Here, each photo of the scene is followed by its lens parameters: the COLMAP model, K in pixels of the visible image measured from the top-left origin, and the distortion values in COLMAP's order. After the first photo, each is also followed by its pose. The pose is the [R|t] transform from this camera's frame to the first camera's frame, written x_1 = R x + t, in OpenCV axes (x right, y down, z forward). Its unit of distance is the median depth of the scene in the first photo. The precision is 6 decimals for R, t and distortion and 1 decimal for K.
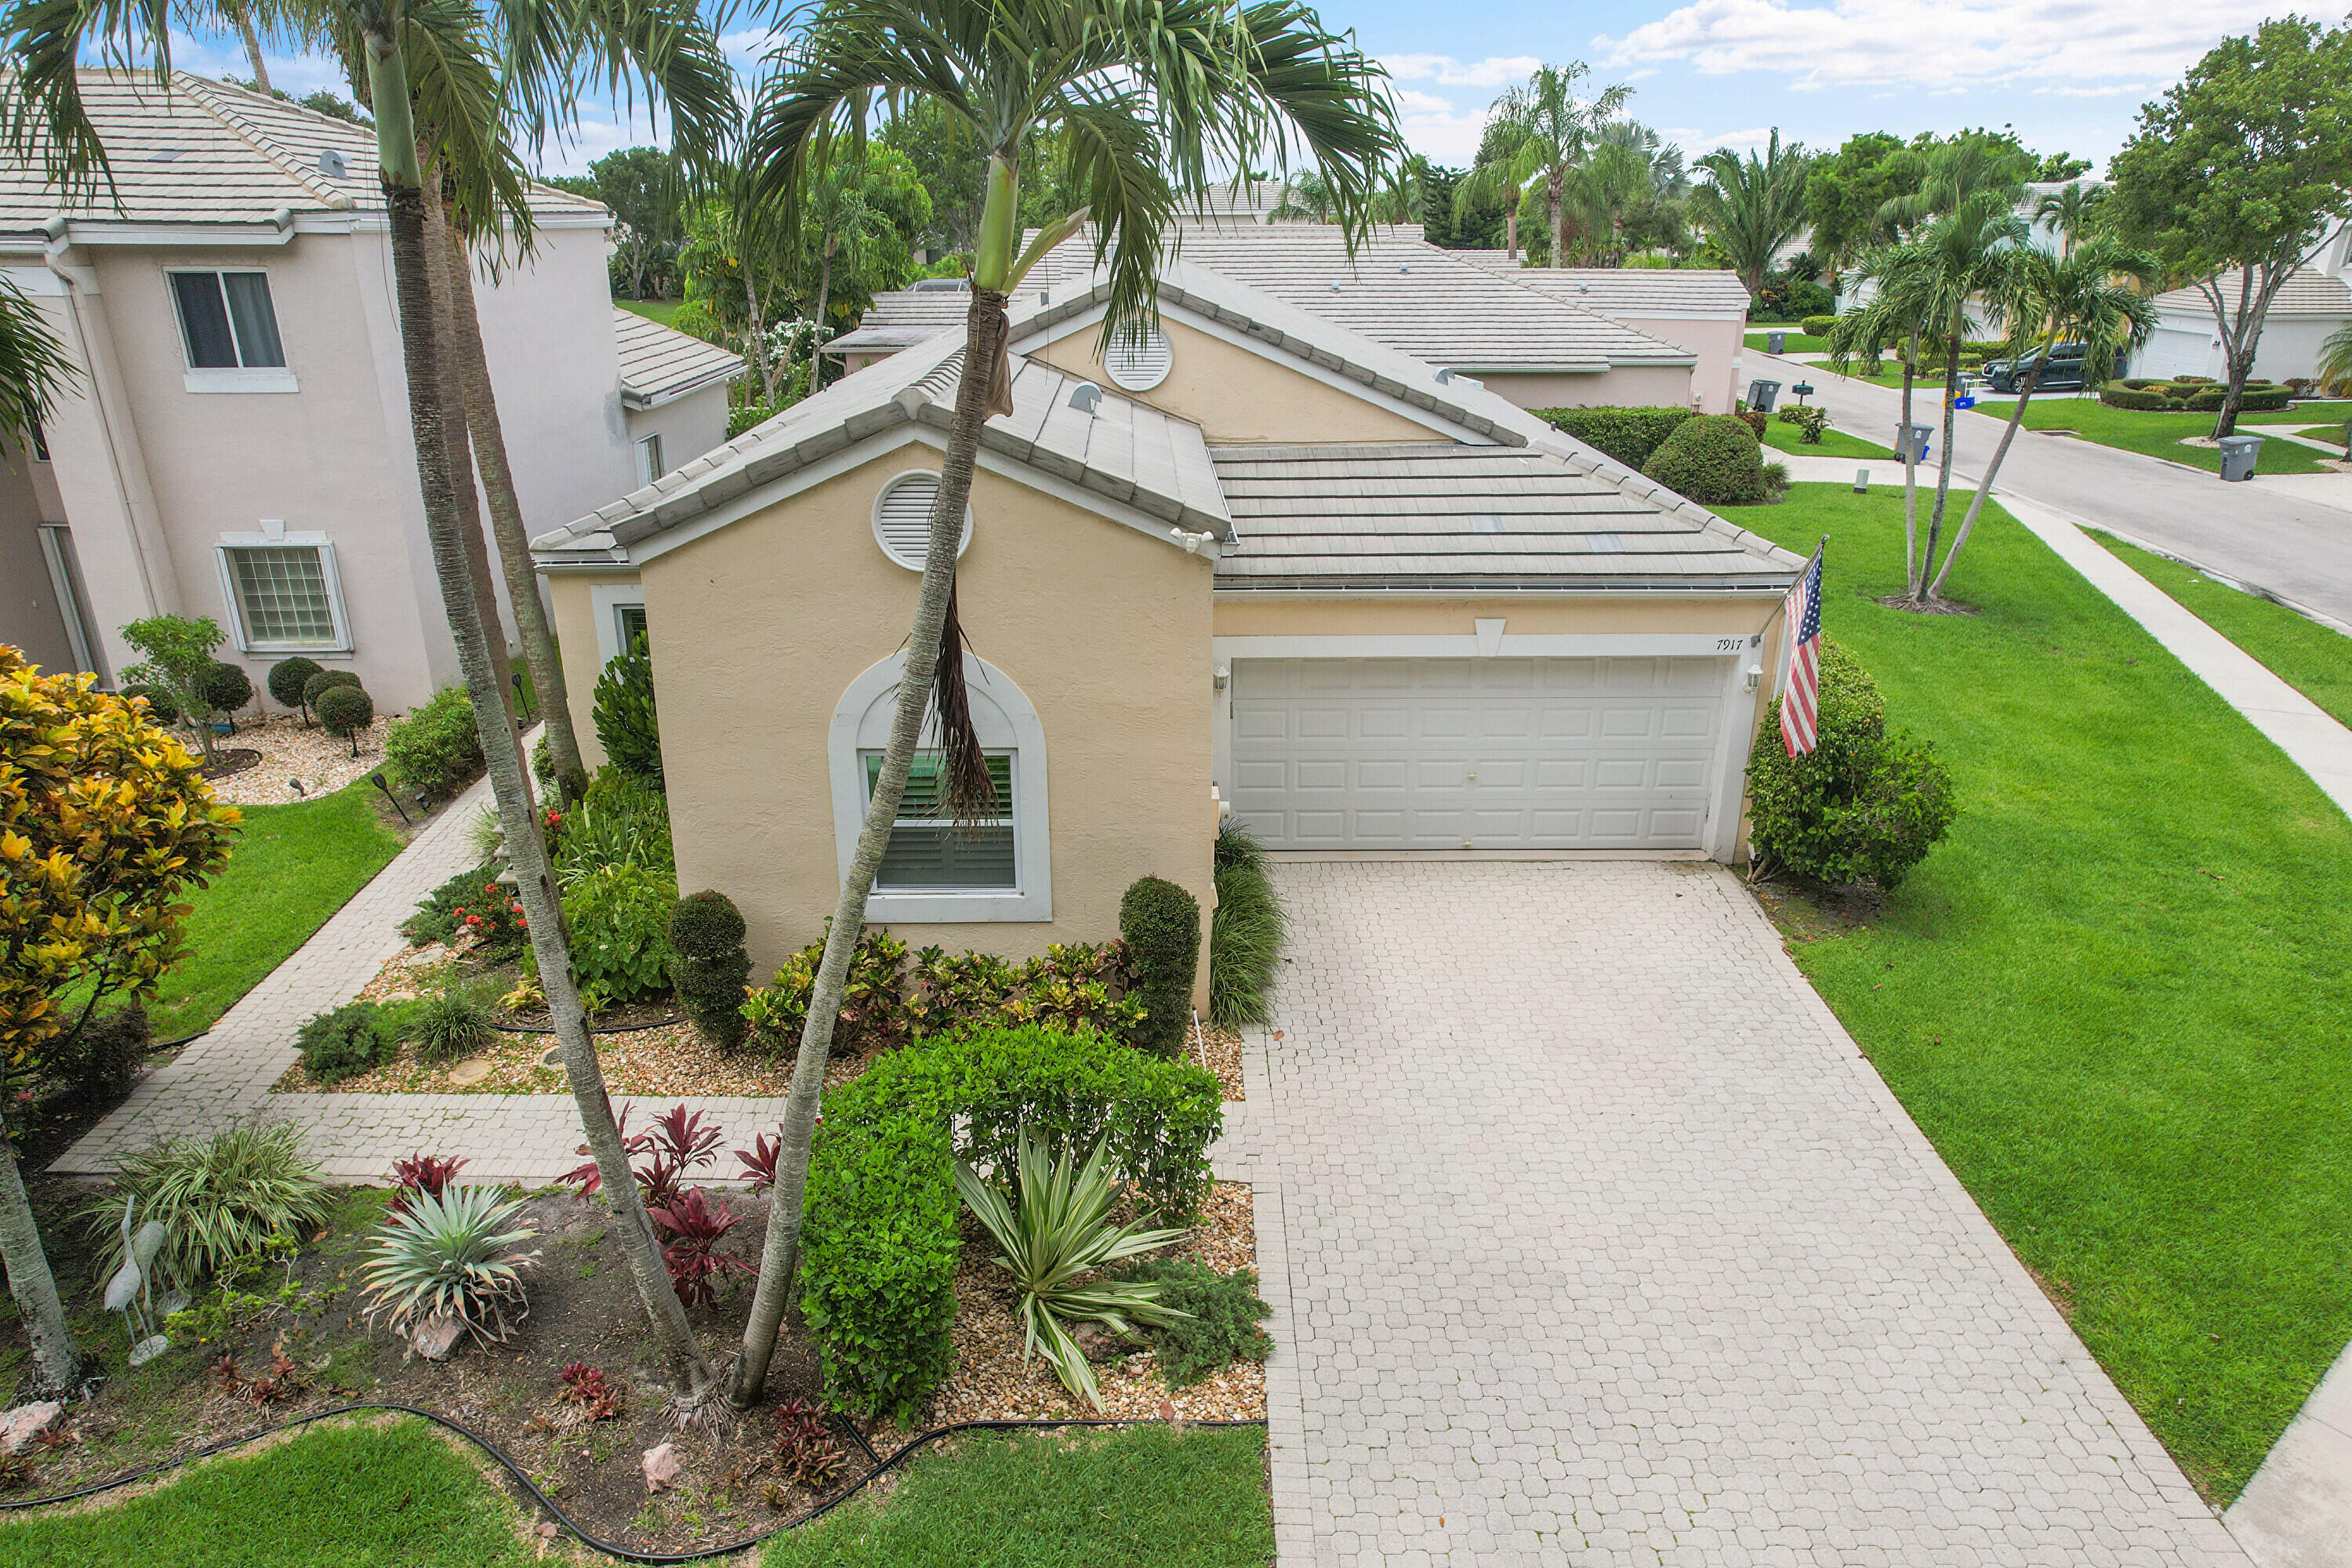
lens RADIAL K [[1499.0, 0, 1169.2], [0, 1499.0, 787.9], [0, 0, 1]] dist [-0.064857, 0.058160]
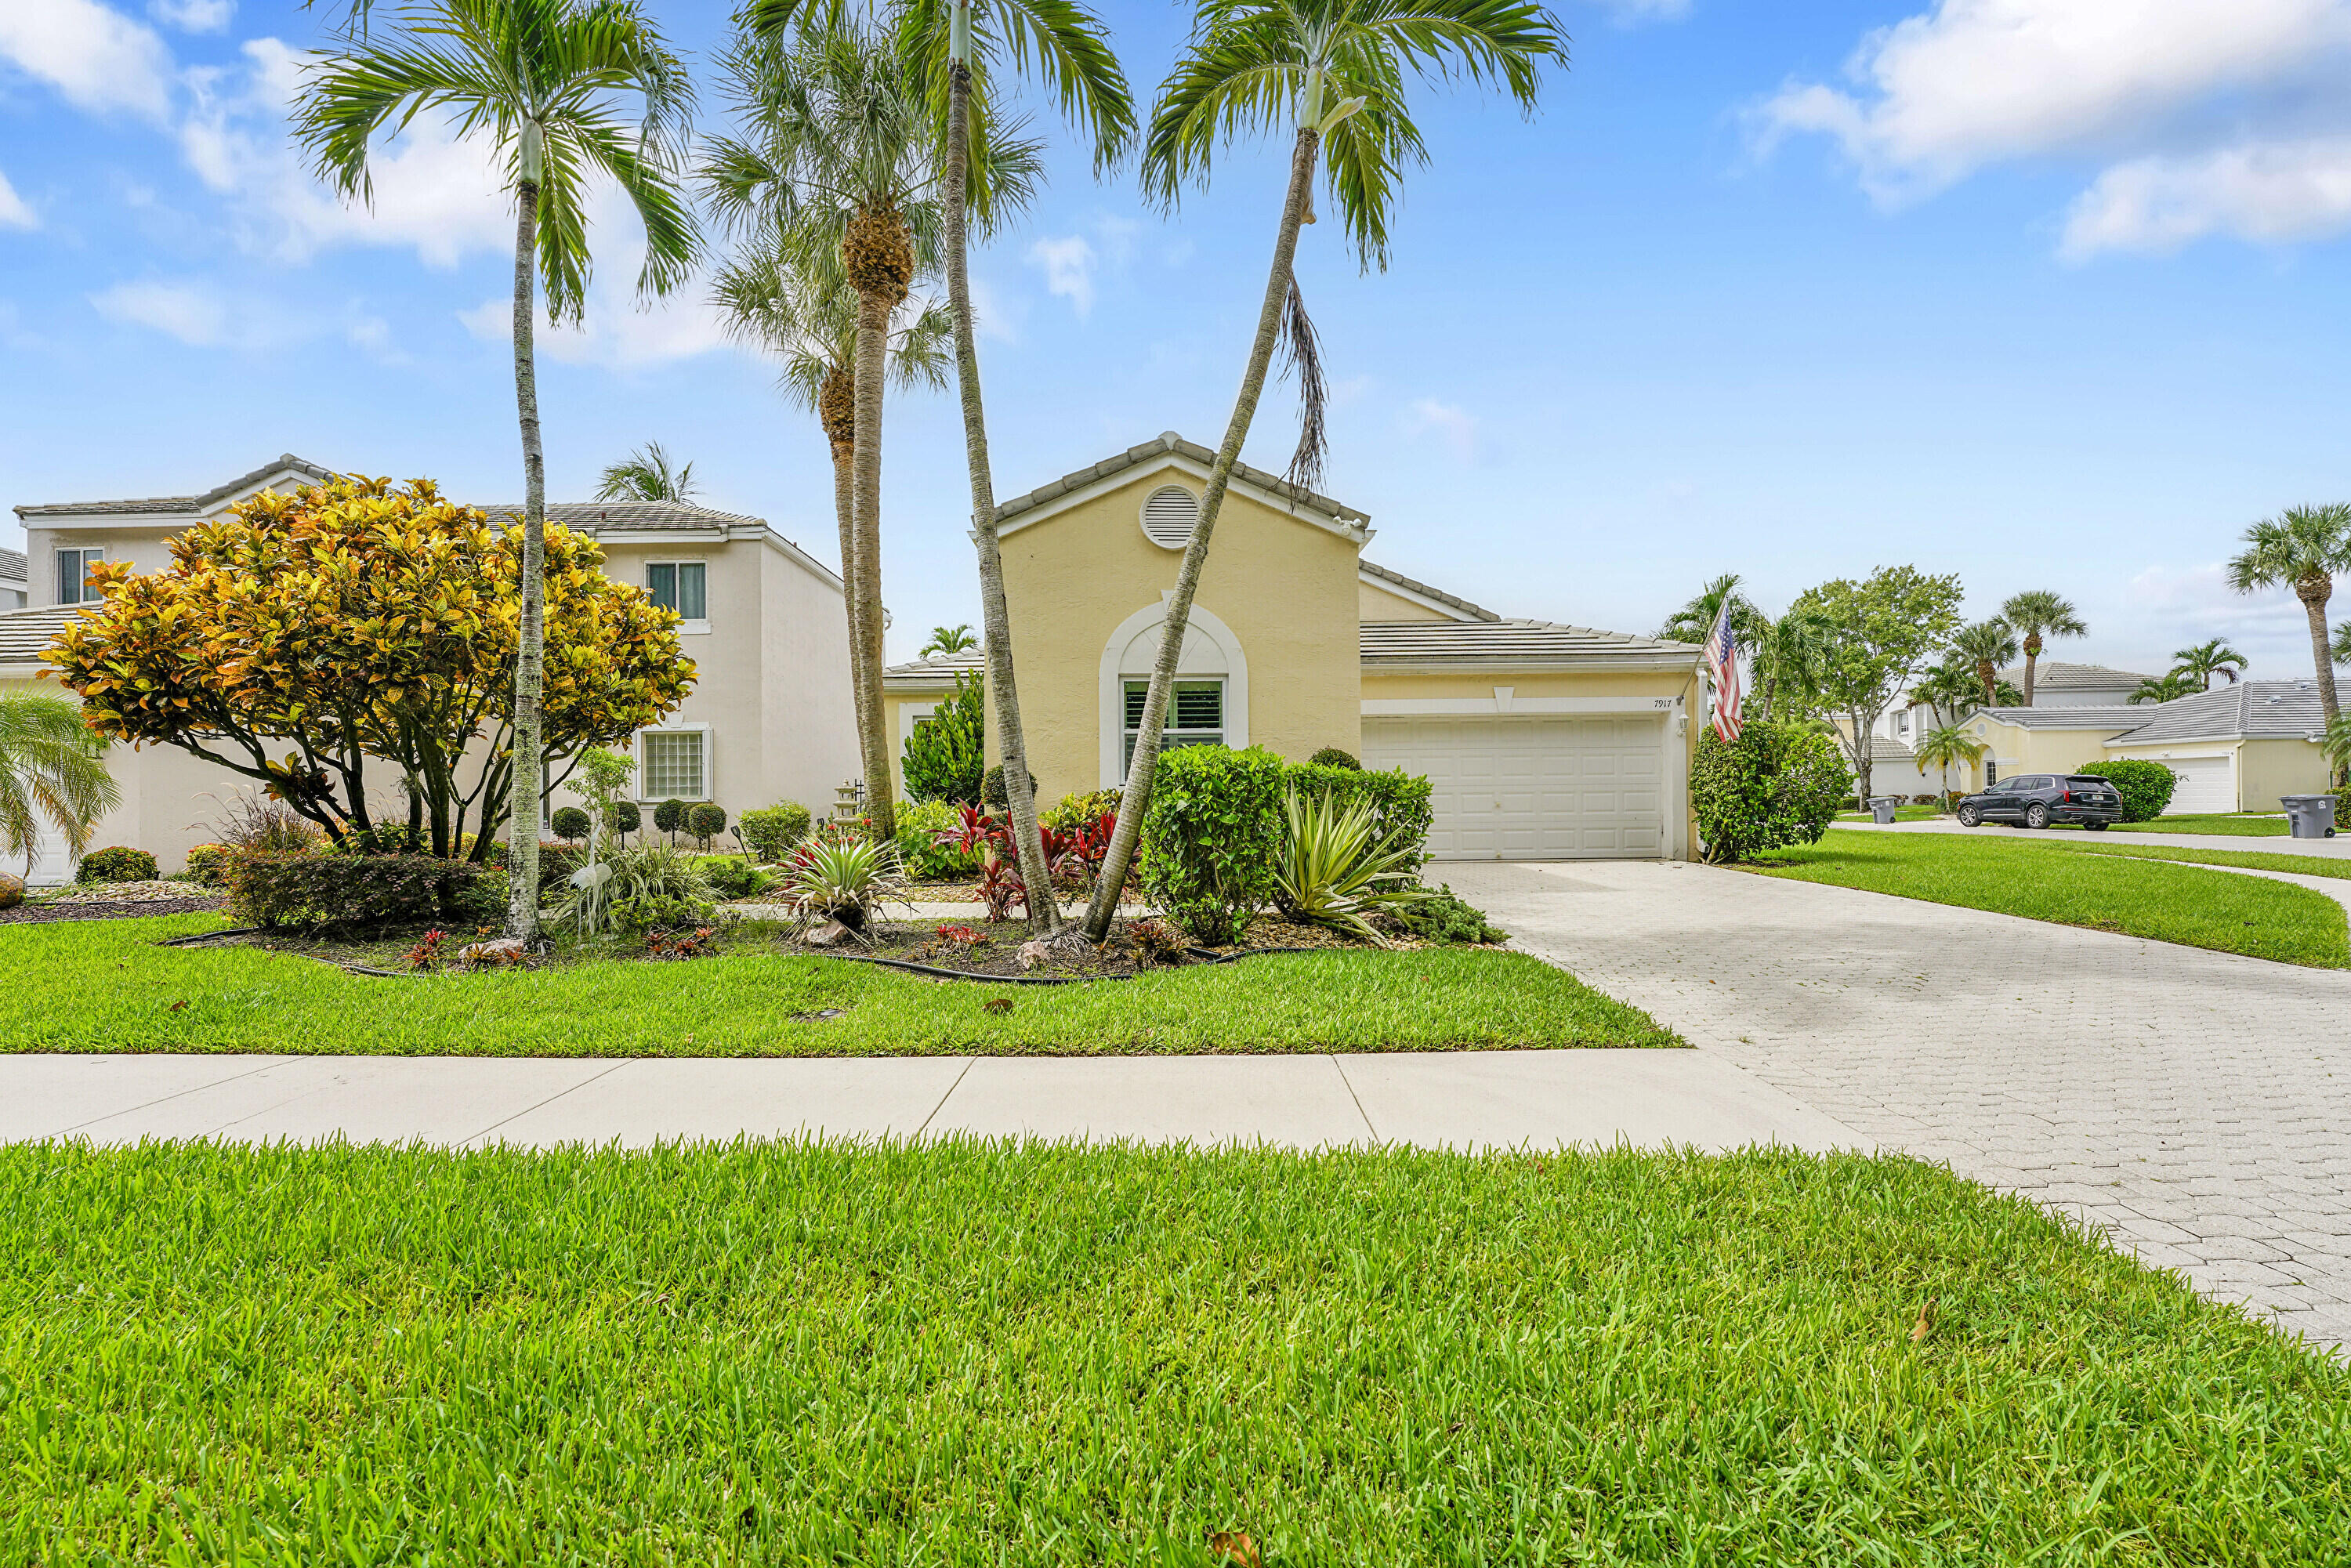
lens RADIAL K [[958.5, 0, 1167.6], [0, 958.5, 789.7], [0, 0, 1]] dist [-0.024420, 0.000566]
pose [[0.999969, -0.004534, 0.006369, -0.110088], [0.006571, 0.928852, -0.370393, 0.280595], [-0.004237, 0.370423, 0.928853, 0.111510]]
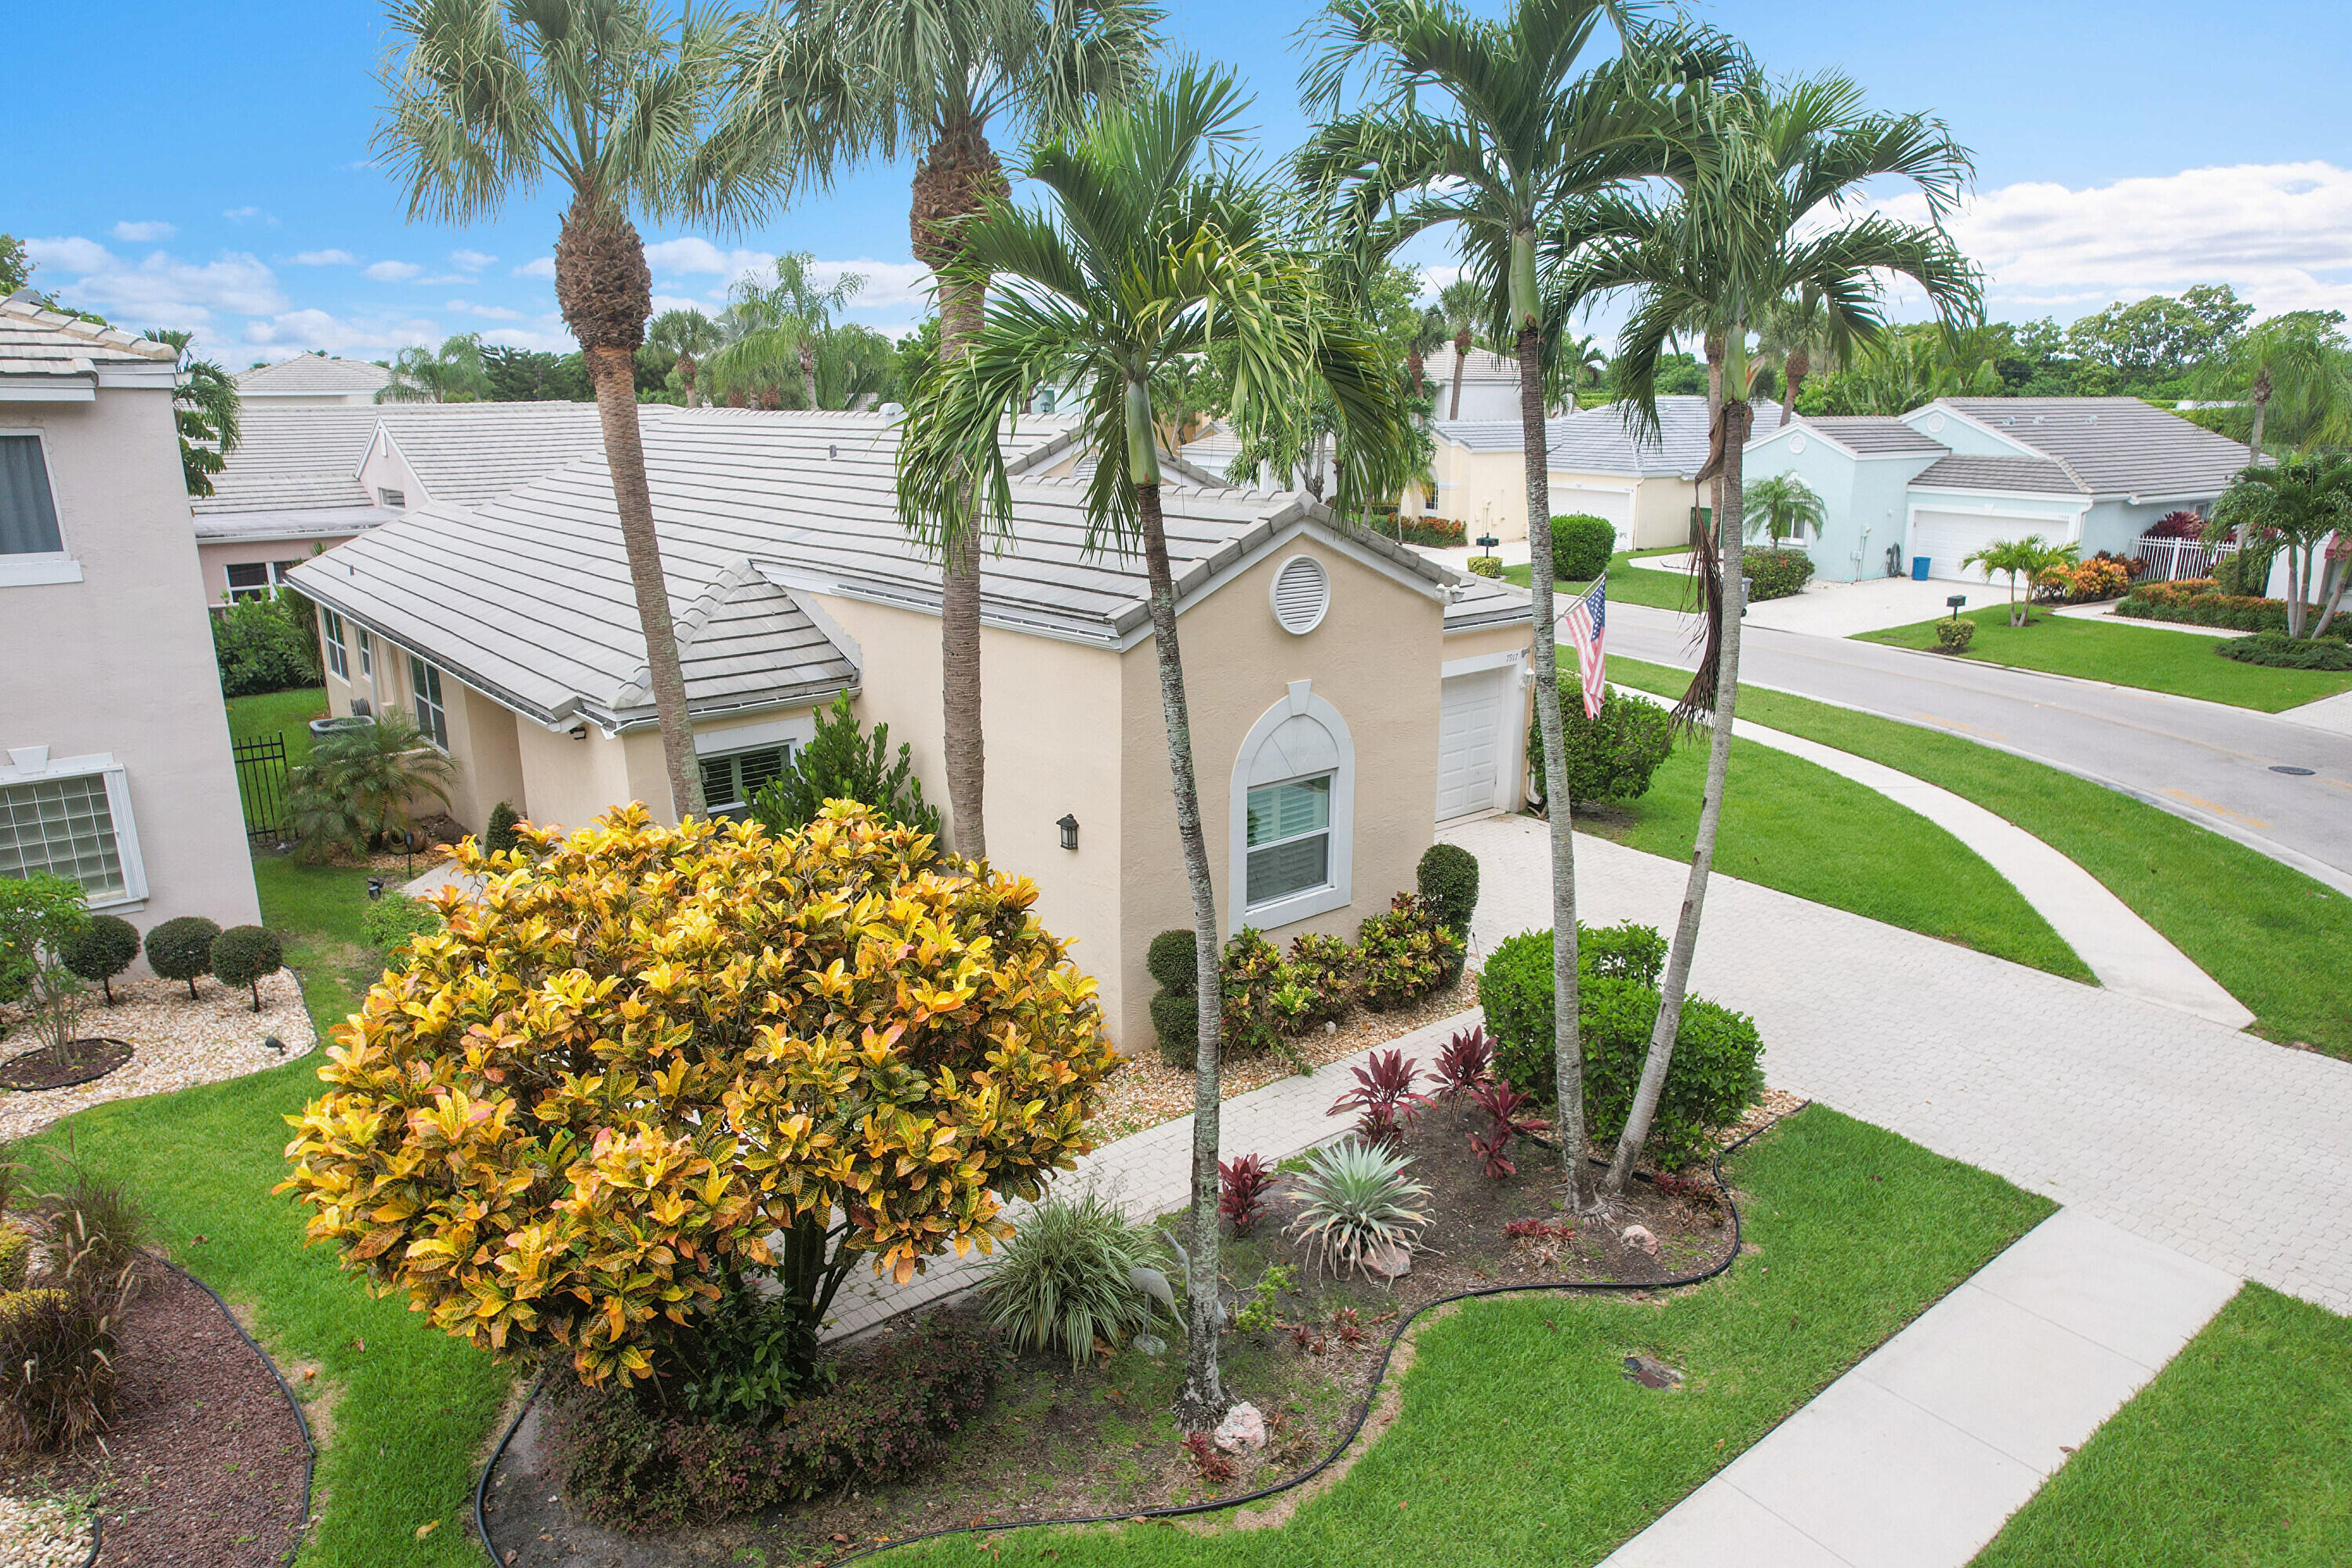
lens RADIAL K [[1497.0, 0, 1177.4], [0, 1497.0, 801.7], [0, 0, 1]] dist [-0.071819, 0.053916]
pose [[0.777177, -0.166227, 0.606930, -0.652777], [0.226695, 0.973680, -0.023611, 0.000718], [-0.587030, 0.155938, 0.794405, 0.042234]]
